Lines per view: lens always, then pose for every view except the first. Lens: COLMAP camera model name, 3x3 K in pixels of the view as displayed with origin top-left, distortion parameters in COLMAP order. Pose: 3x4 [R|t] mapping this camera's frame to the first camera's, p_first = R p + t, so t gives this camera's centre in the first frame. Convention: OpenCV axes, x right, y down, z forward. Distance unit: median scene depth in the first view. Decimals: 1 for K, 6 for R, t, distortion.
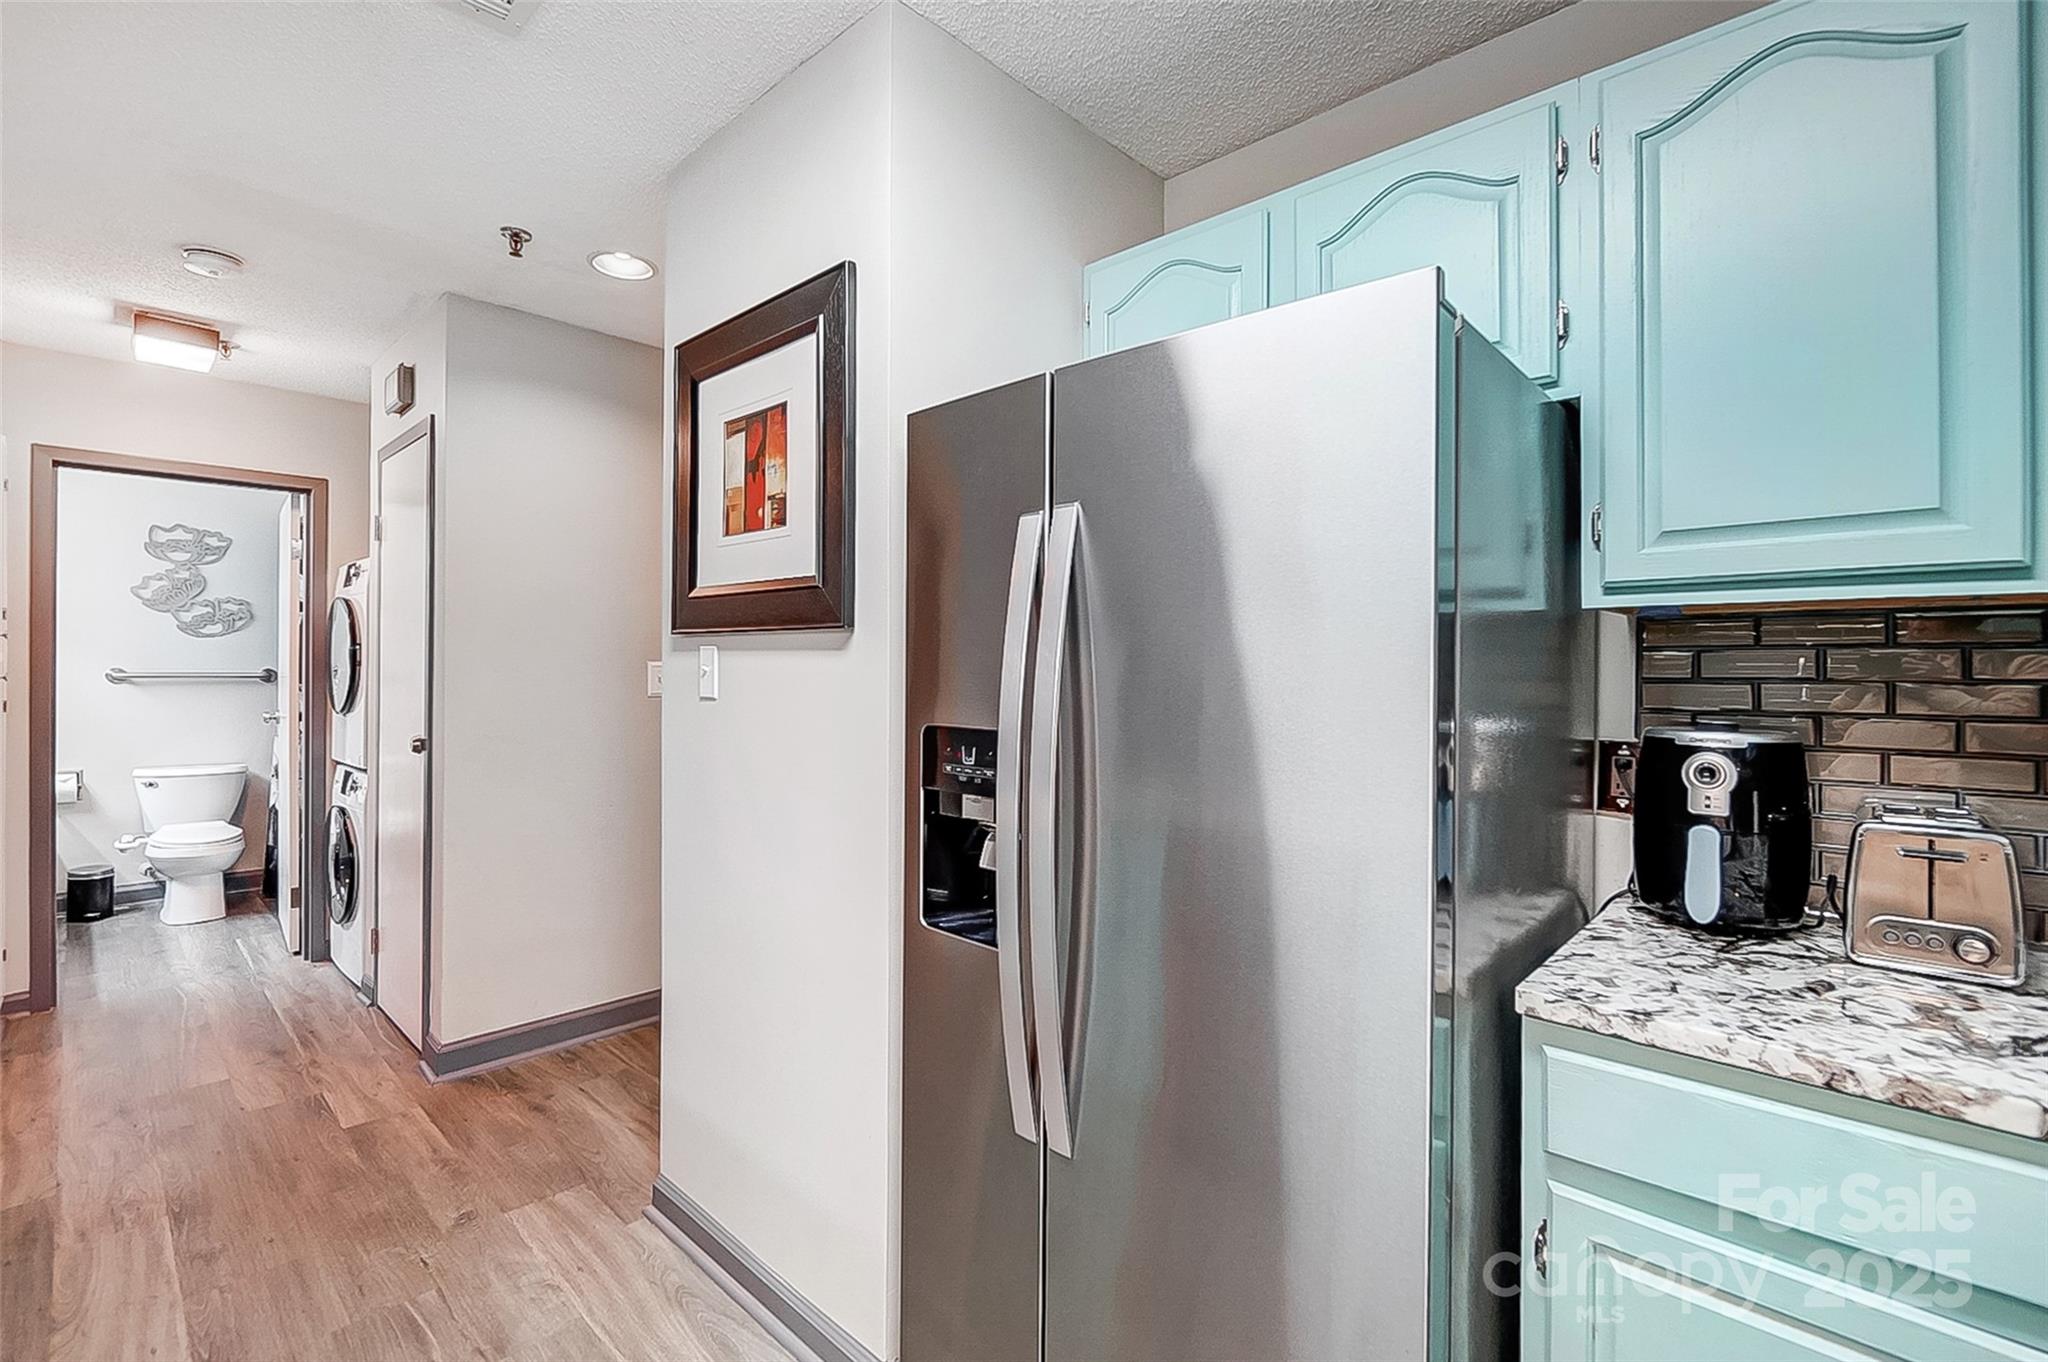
lens RADIAL K [[930.8, 0, 1010.1], [0, 930.8, 647.7], [0, 0, 1]] dist [-0.024730, 0.008096]
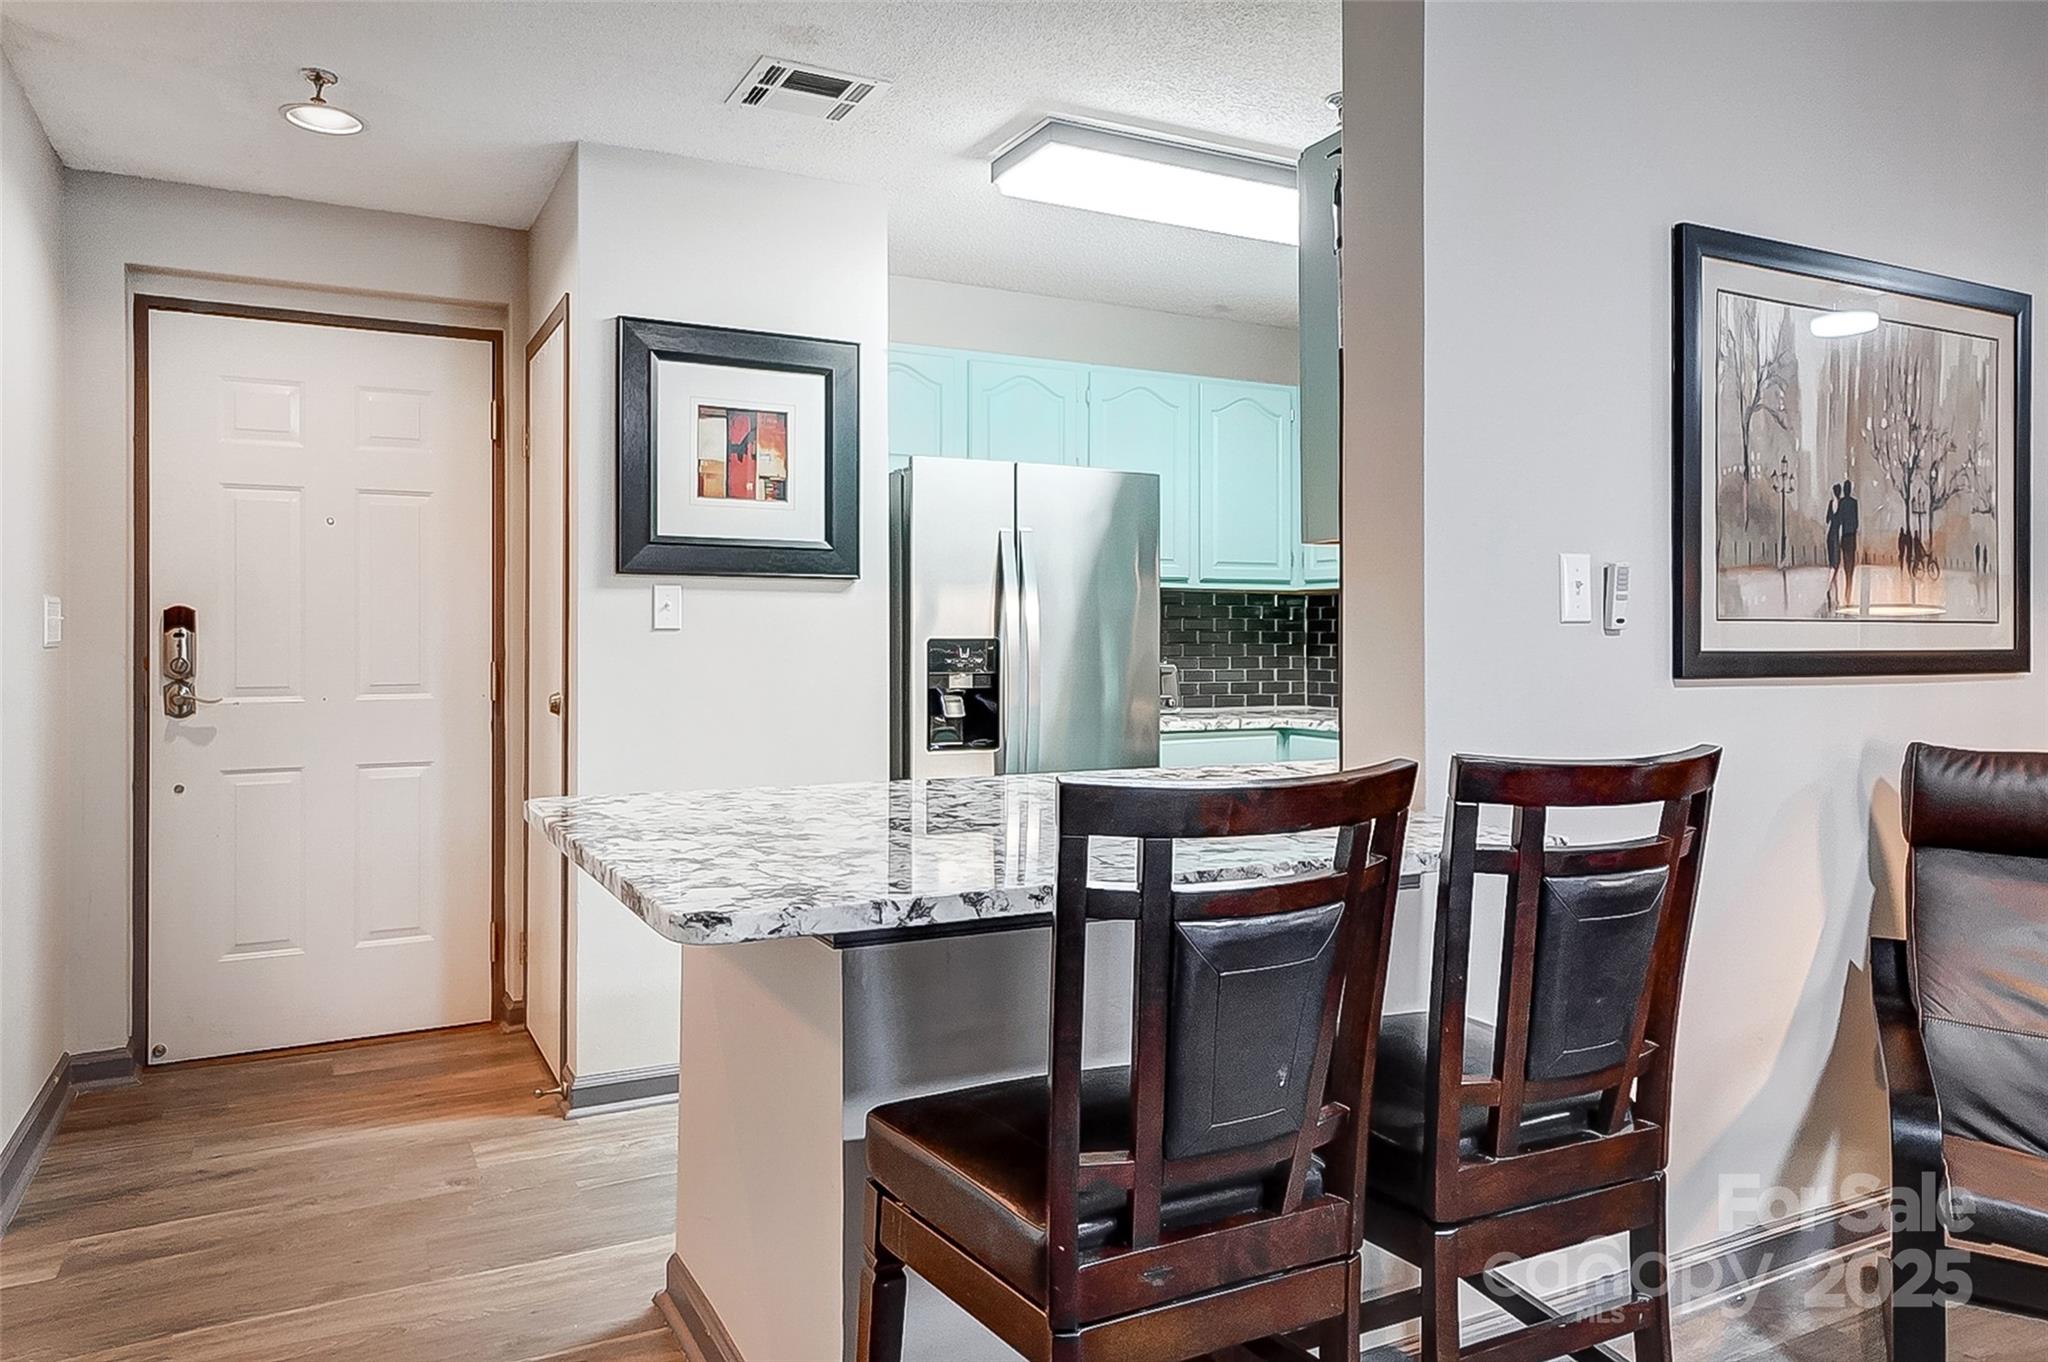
lens RADIAL K [[1371.2, 0, 1047.8], [0, 1371.2, 633.0], [0, 0, 1]] dist [-0.001332, 0.007097]
pose [[0.305686, 0.009367, 0.952086, -1.960700], [-0.008441, 0.999939, -0.007127, 0.071844], [-0.952095, -0.005858, 0.305747, 0.000839]]
